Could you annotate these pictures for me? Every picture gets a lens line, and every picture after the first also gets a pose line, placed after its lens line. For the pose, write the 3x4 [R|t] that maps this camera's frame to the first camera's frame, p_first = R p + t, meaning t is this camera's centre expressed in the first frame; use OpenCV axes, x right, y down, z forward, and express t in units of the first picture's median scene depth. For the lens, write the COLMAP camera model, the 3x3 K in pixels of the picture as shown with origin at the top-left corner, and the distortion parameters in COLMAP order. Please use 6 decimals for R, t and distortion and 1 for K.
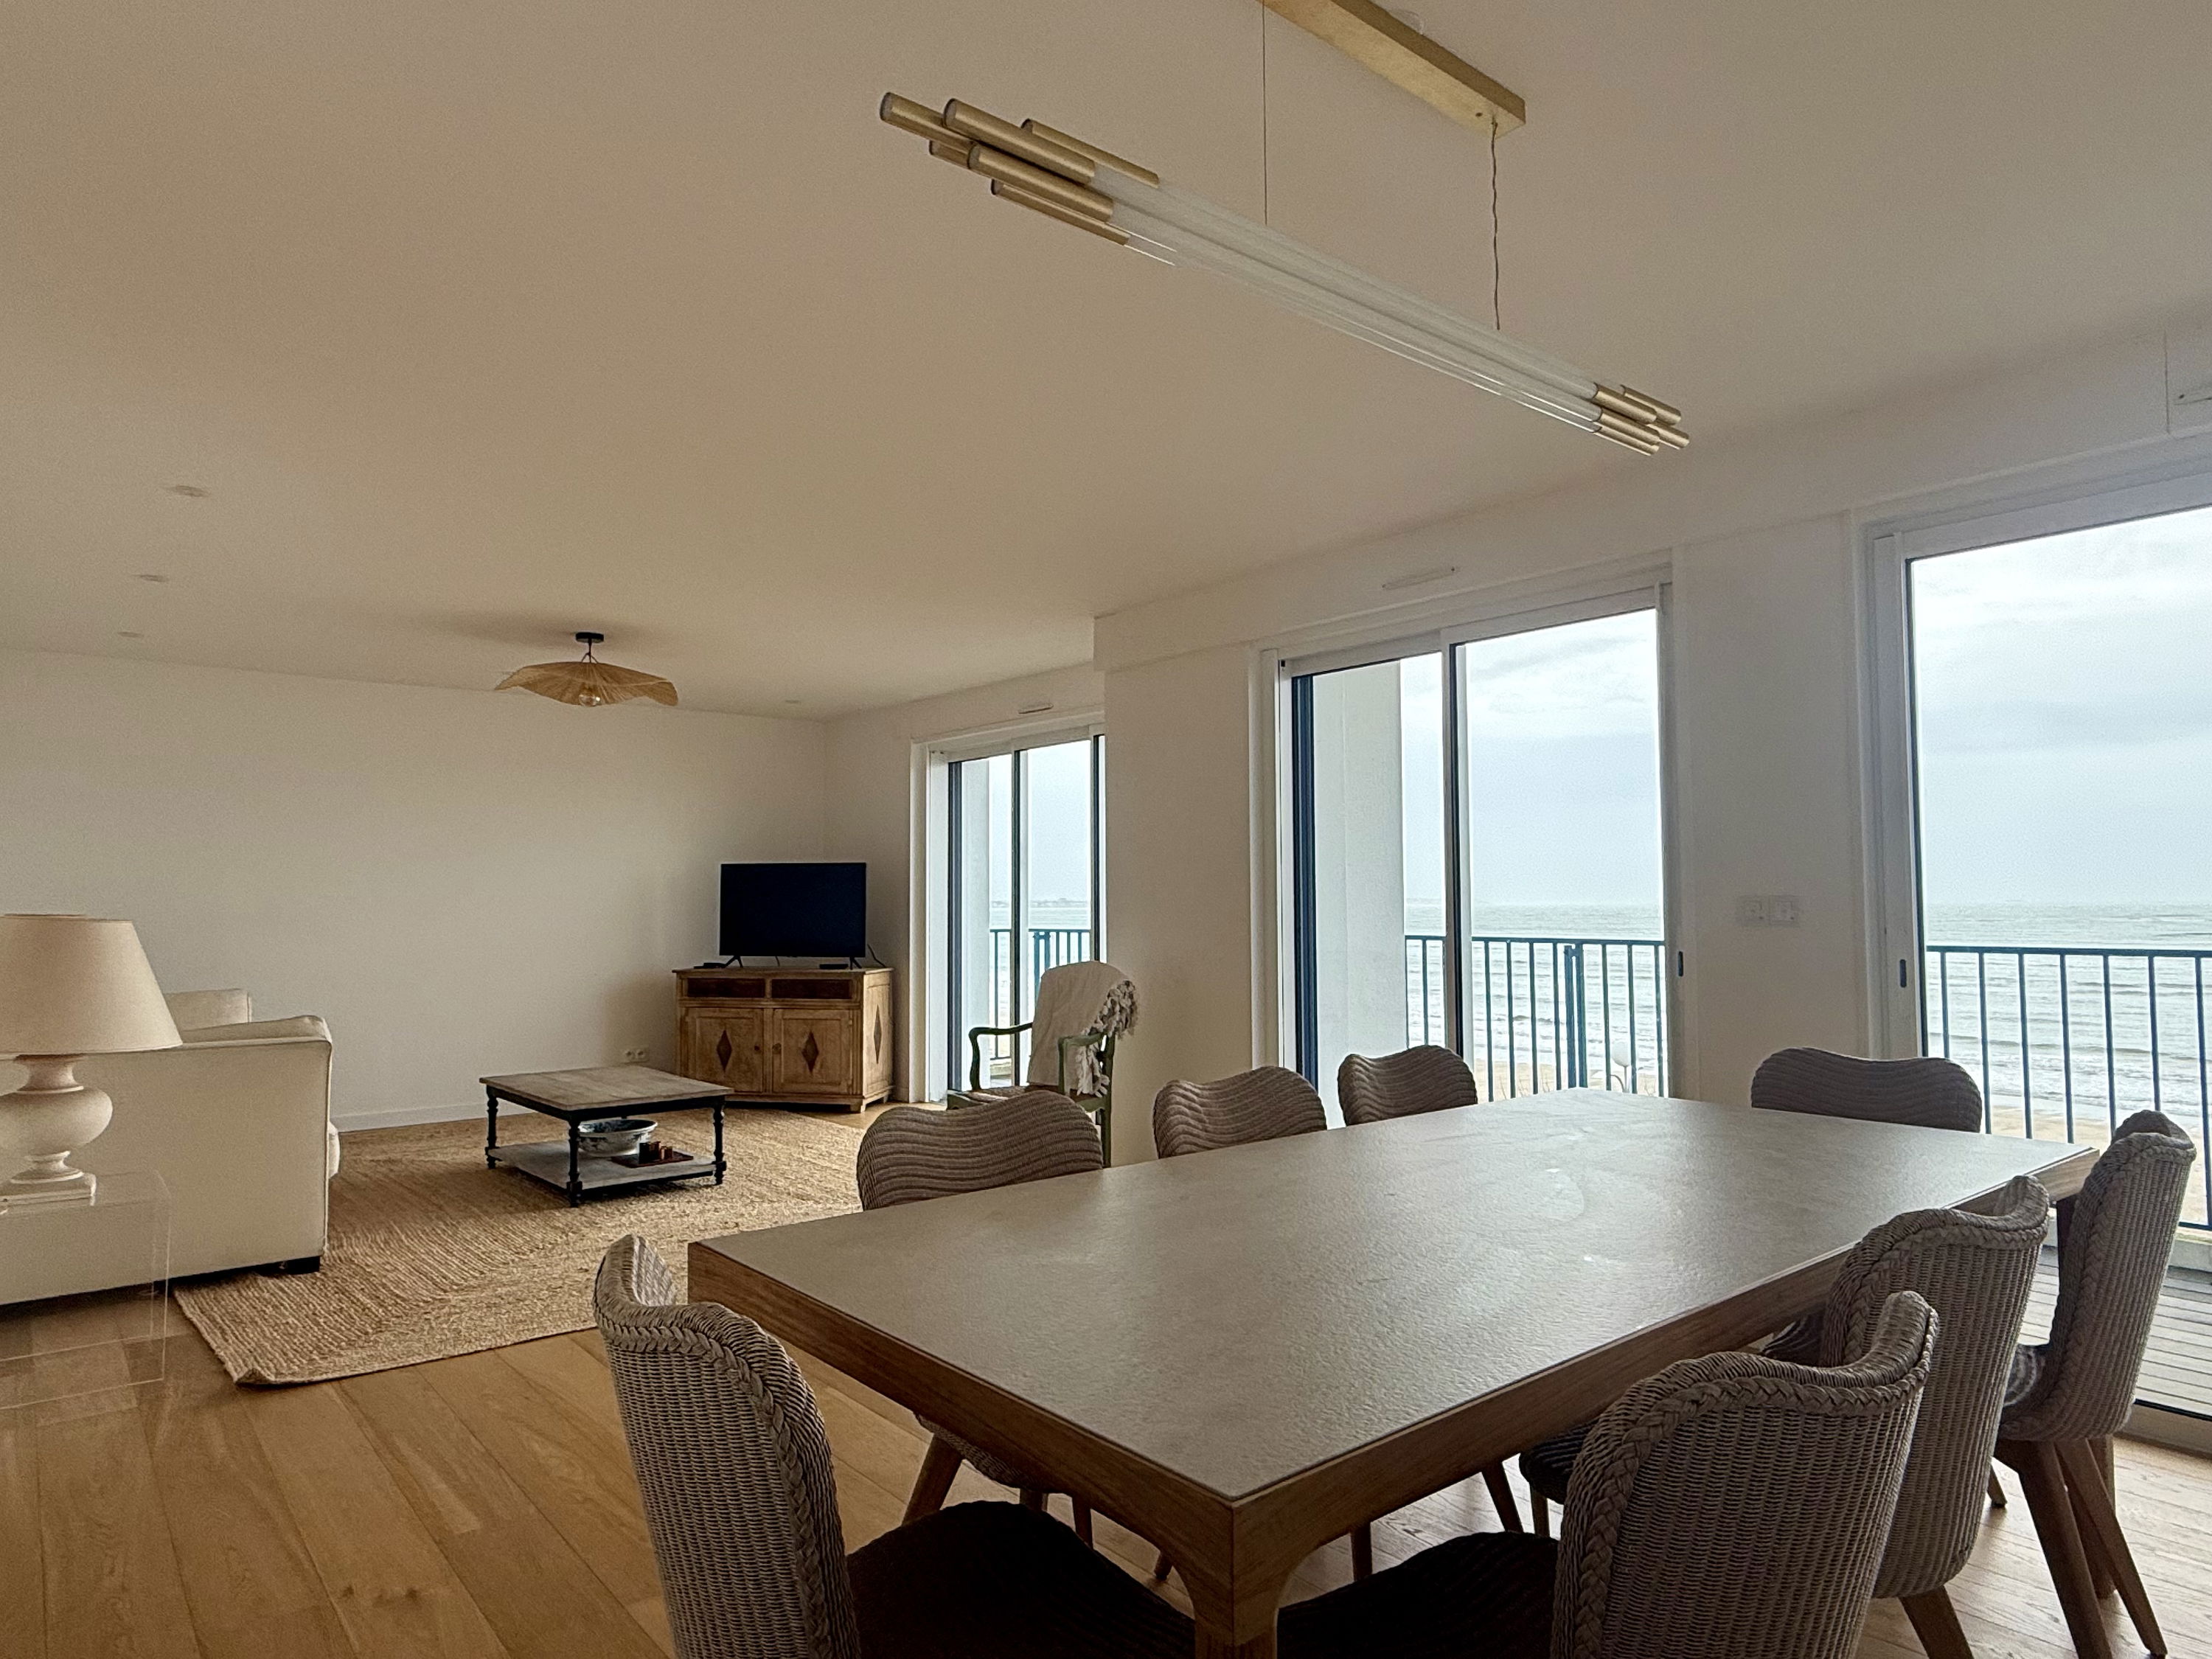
lens RADIAL K [[1325.5, 0, 1101.1], [0, 1325.5, 835.9], [0, 0, 1]] dist [-0.000852, 0.001378]
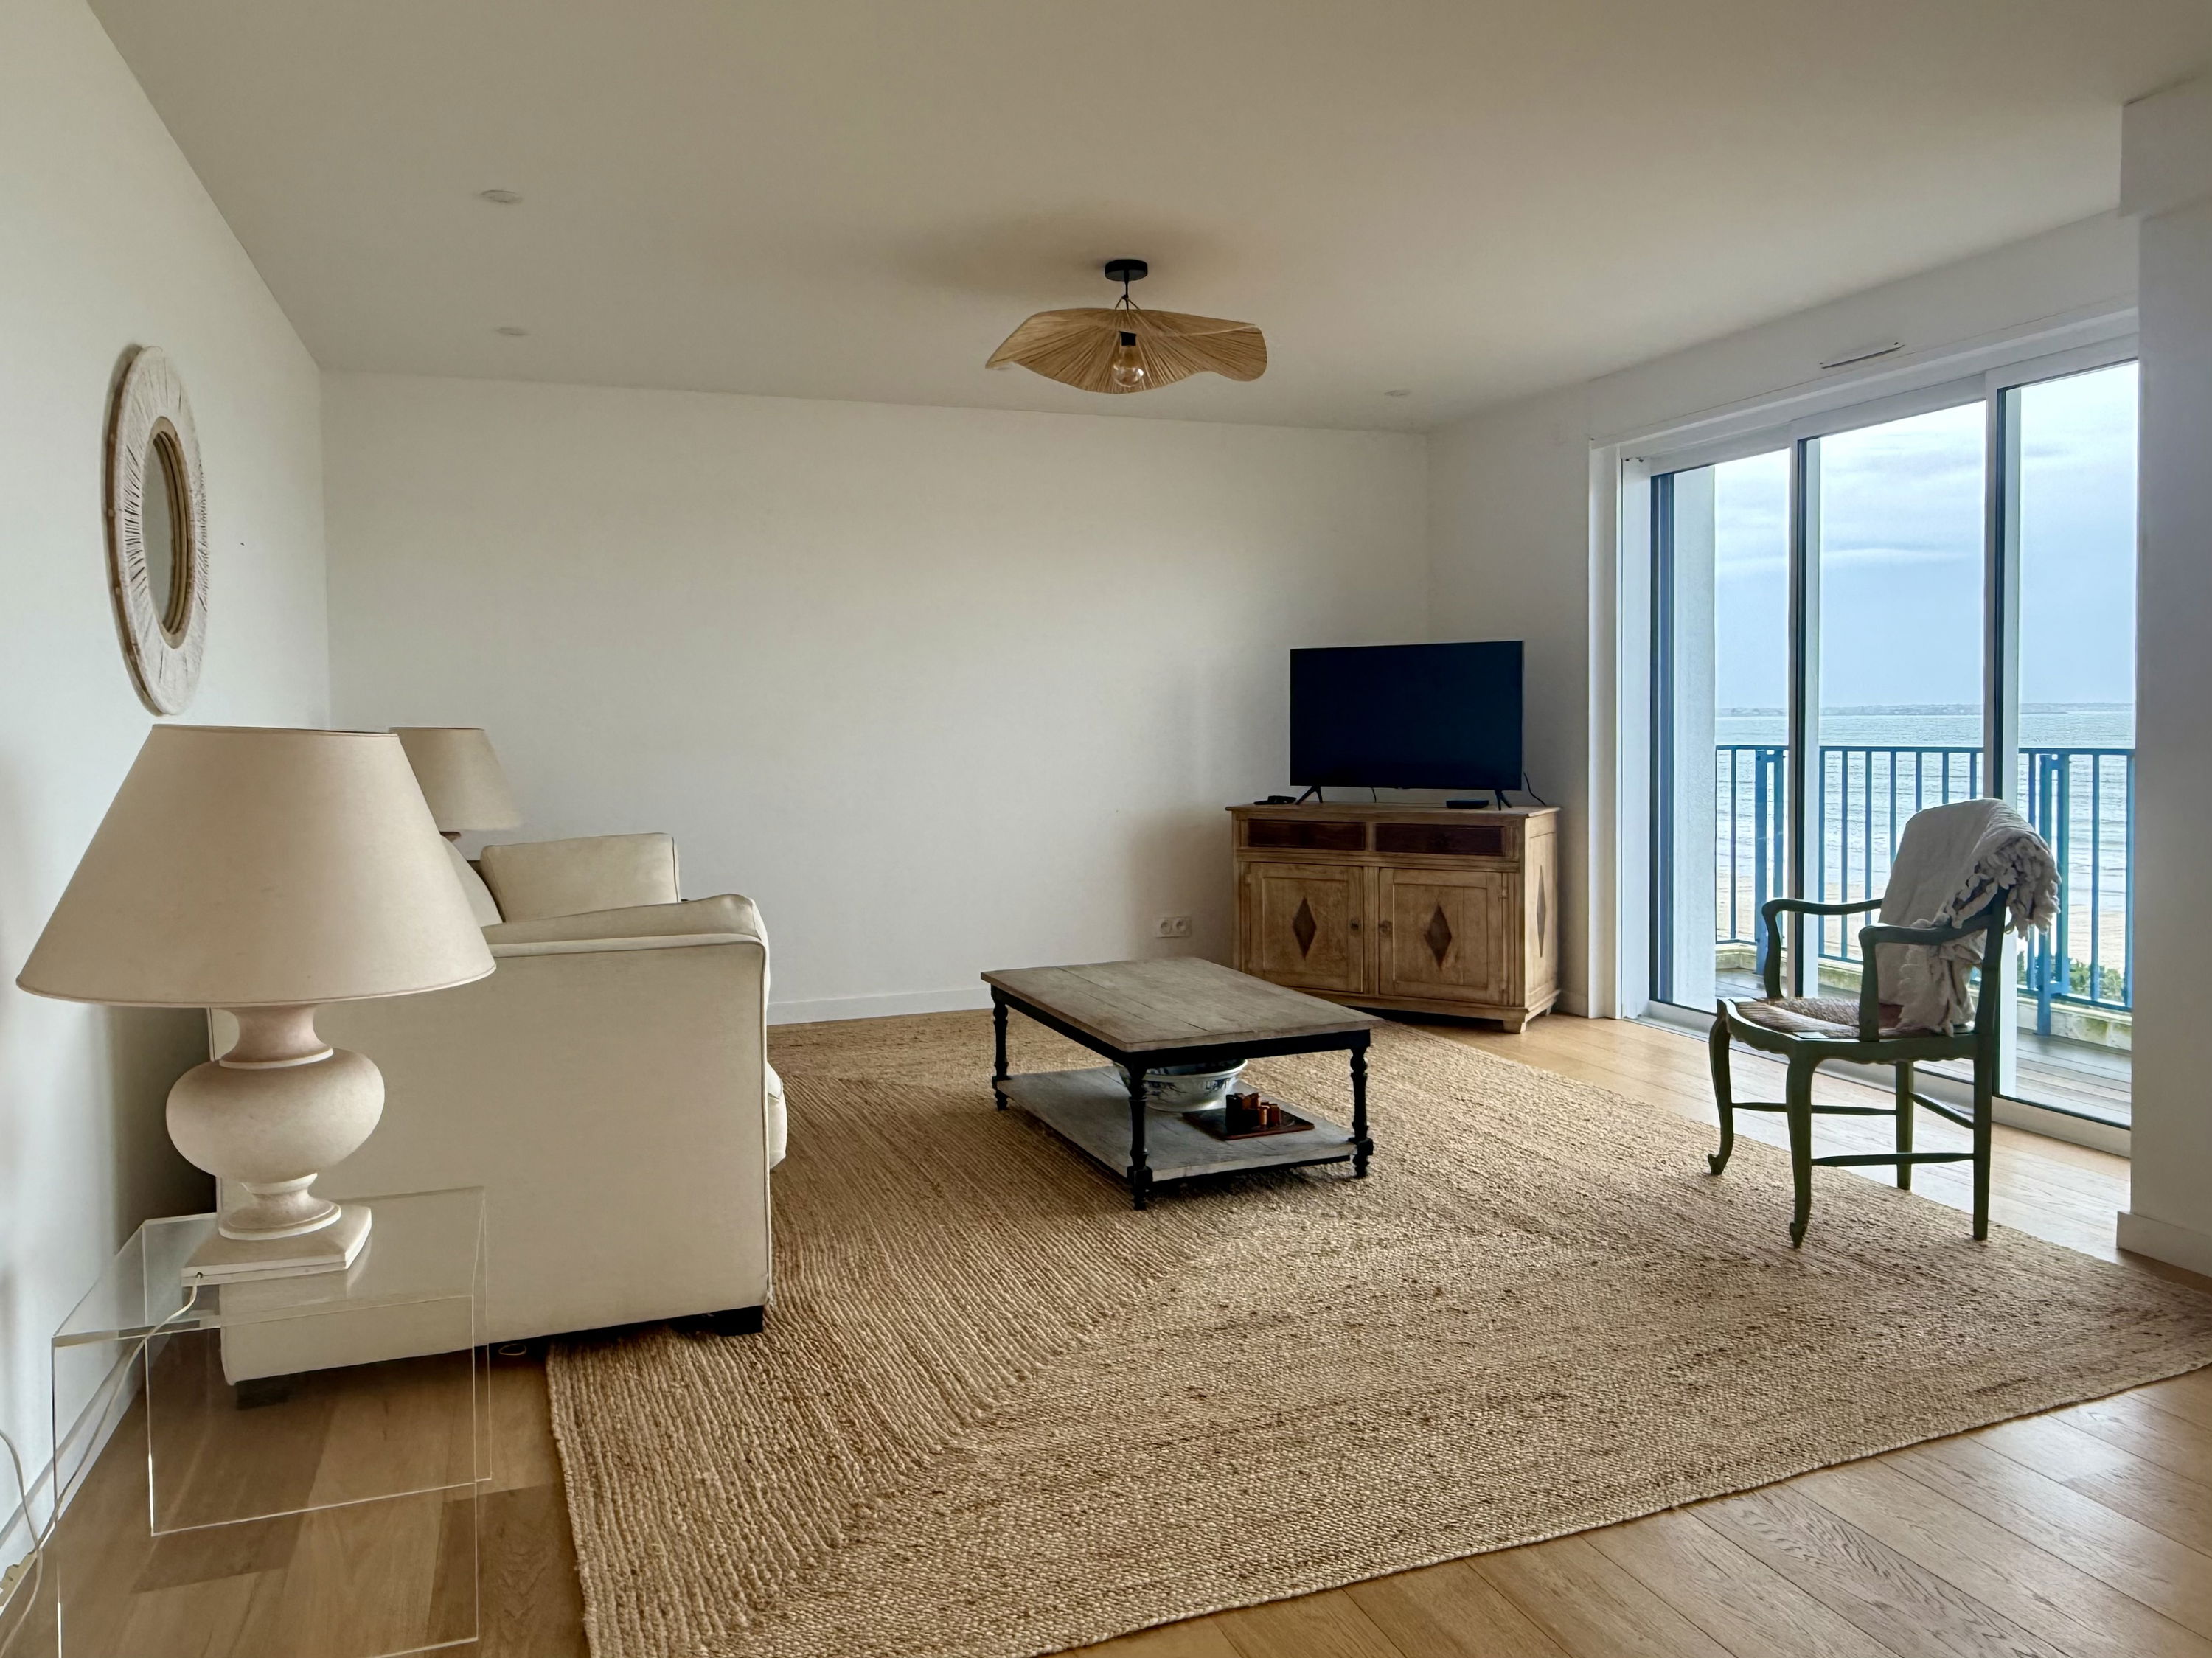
lens RADIAL K [[1540.2, 0, 1097.9], [0, 1540.2, 774.5], [0, 0, 1]] dist [0.005207, -0.000017]
pose [[0.944145, 0.005548, -0.329483, -0.150763], [0.023954, 0.996058, 0.085414, 0.018981], [0.328658, -0.088536, 0.940290, 0.285954]]
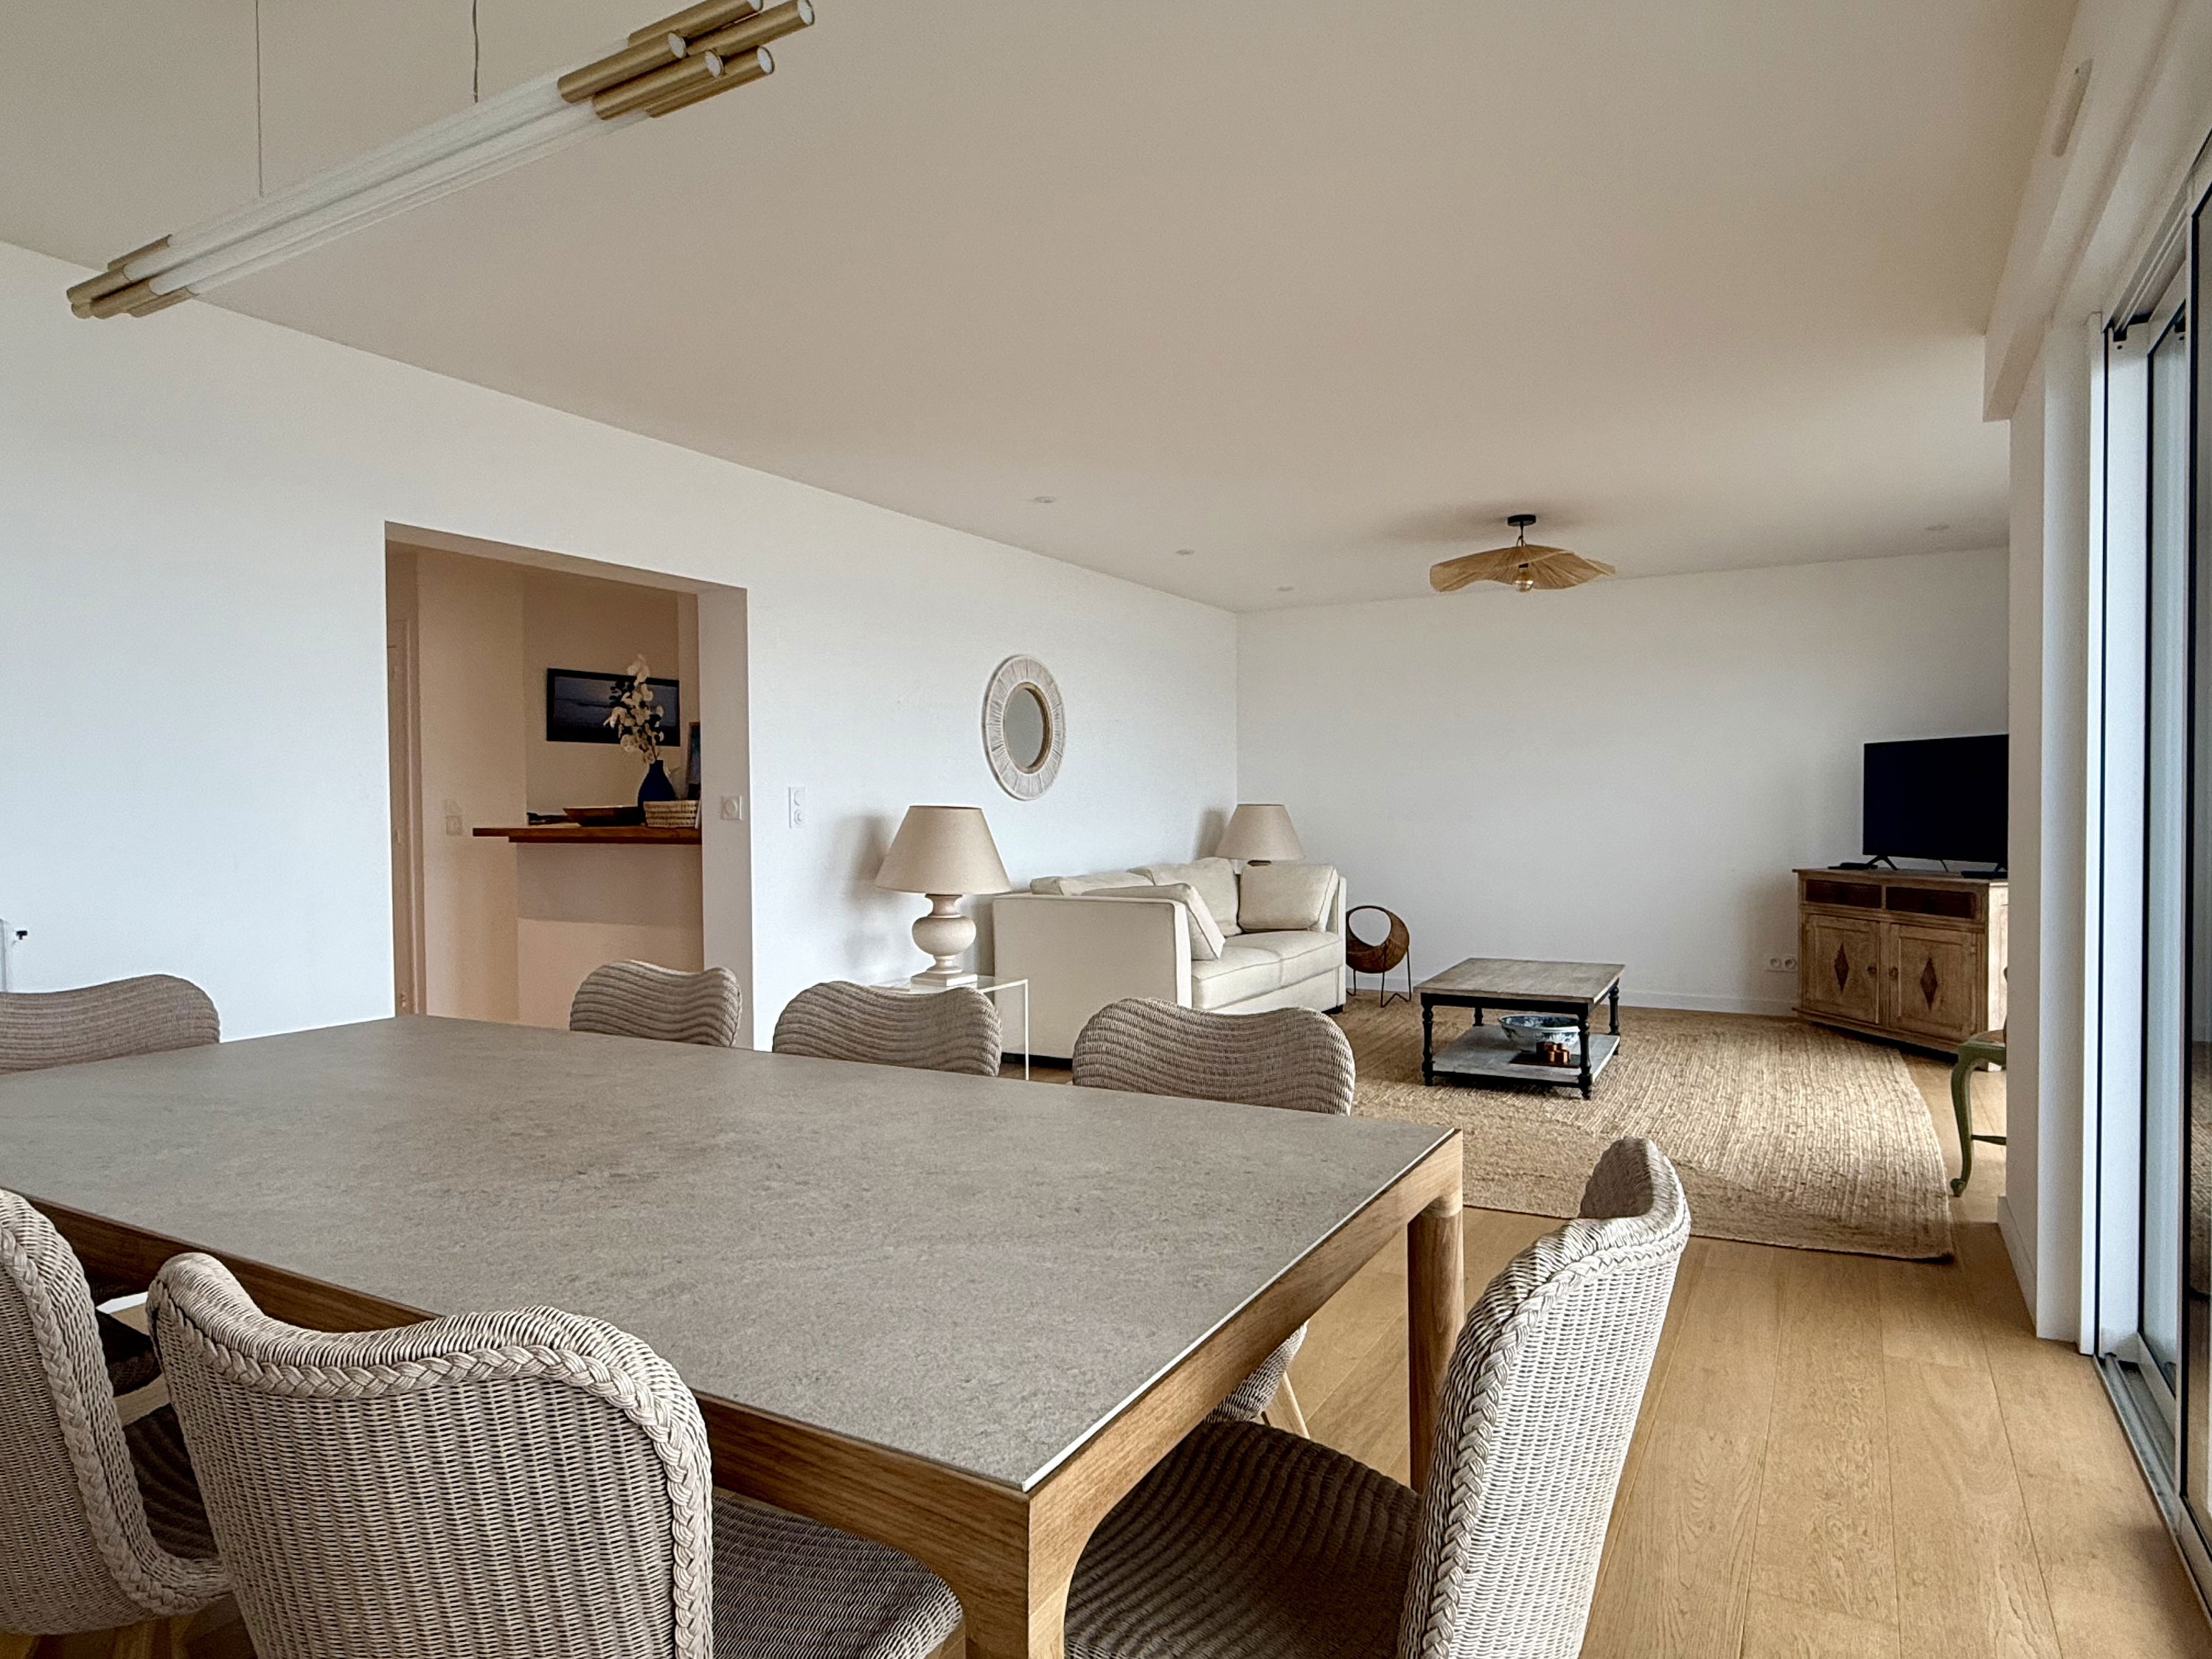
lens RADIAL K [[1325.5, 0, 1101.1], [0, 1325.5, 835.9], [0, 0, 1]] dist [-0.000852, 0.001378]
pose [[0.361431, 0.023791, -0.932095, 0.383416], [0.053636, 0.997489, 0.046258, 0.018226], [0.930855, -0.066713, 0.359248, 0.322386]]
